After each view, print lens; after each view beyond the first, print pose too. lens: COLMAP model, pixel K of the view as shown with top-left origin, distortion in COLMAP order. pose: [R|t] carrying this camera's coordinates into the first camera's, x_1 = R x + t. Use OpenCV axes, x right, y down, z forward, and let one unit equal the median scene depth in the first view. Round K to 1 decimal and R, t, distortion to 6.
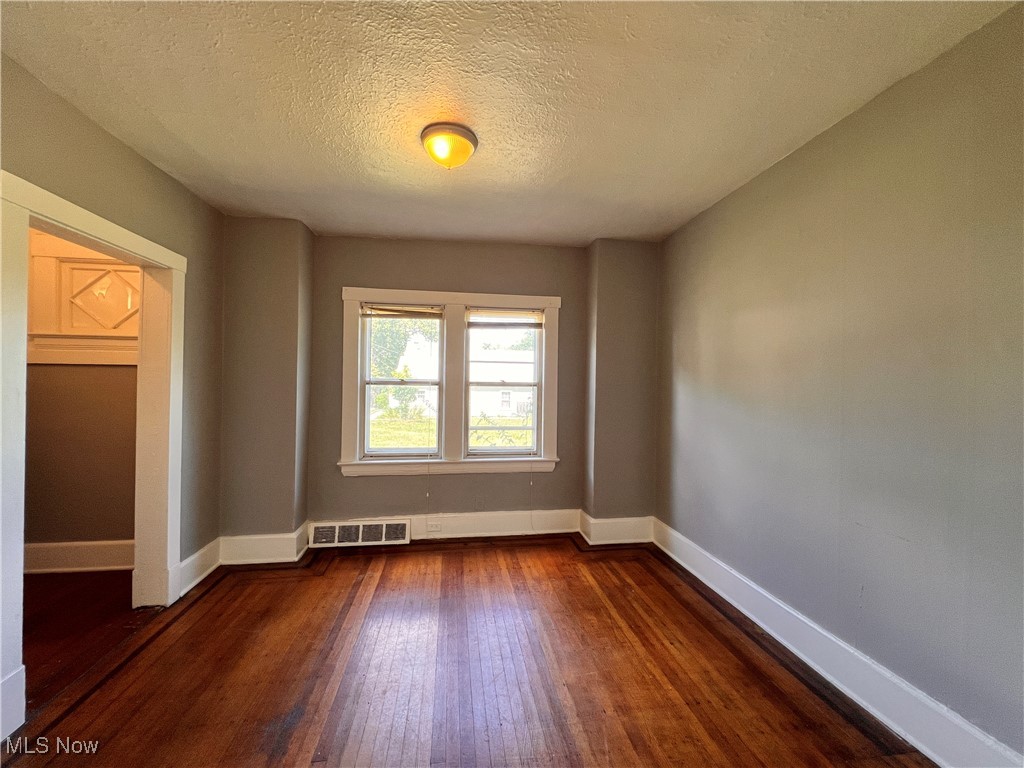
lens RADIAL K [[412.0, 0, 510.8], [0, 412.0, 384.7], [0, 0, 1]] dist [-0.004062, 0.001390]
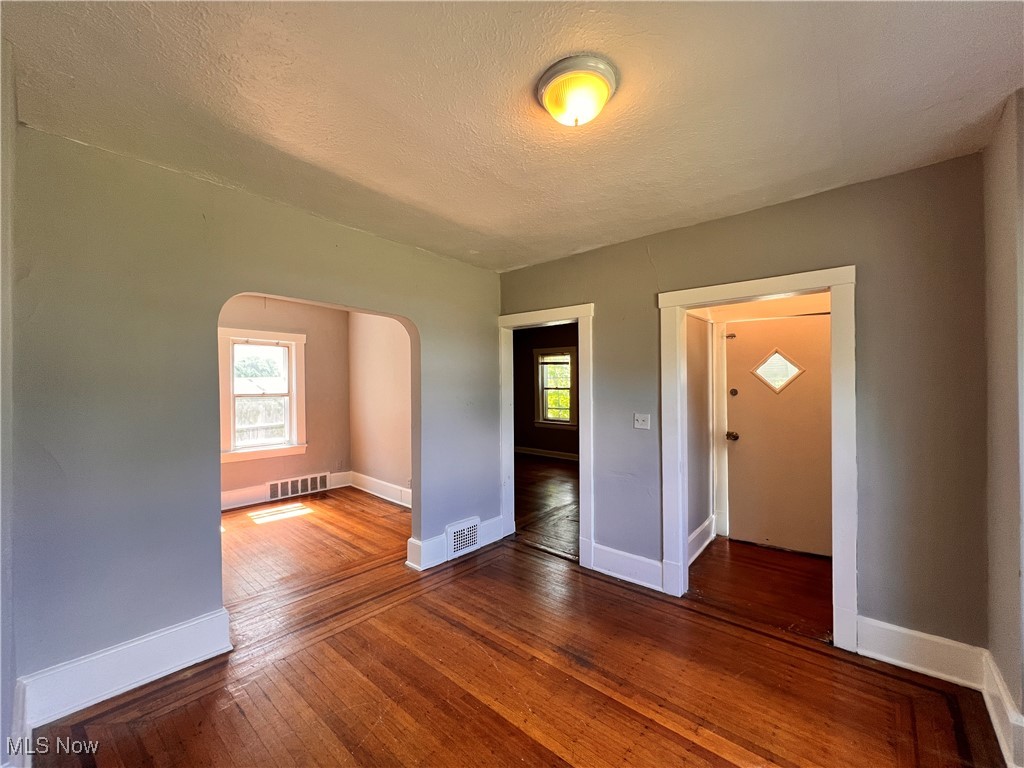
lens RADIAL K [[412.0, 0, 513.2], [0, 412.0, 383.1], [0, 0, 1]] dist [-0.004062, 0.001390]
pose [[-0.755470, -0.015751, -0.654993, 0.252484], [-0.007644, 0.999855, -0.015227, -0.029434], [0.655138, -0.006497, -0.755481, 0.903895]]
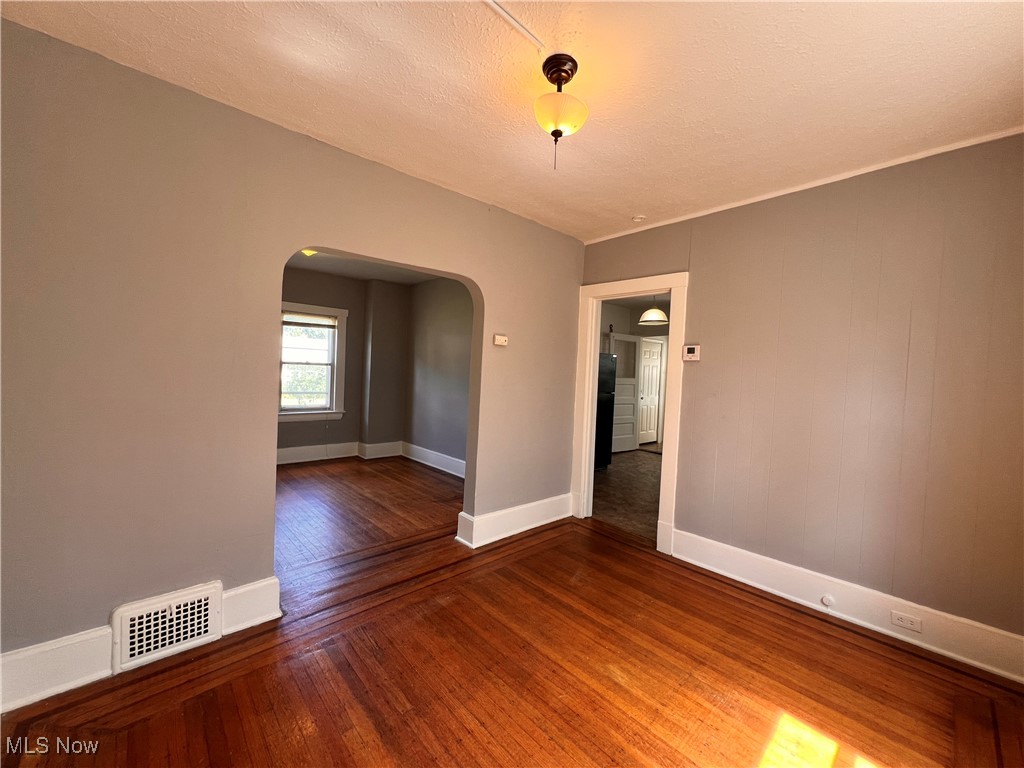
lens RADIAL K [[412.0, 0, 512.8], [0, 412.0, 381.9], [0, 0, 1]] dist [-0.004062, 0.001390]
pose [[0.823332, 0.003972, 0.567546, -0.283390], [-0.027597, 0.999073, 0.033043, -0.005363], [-0.566888, -0.042868, 0.822679, -0.756810]]
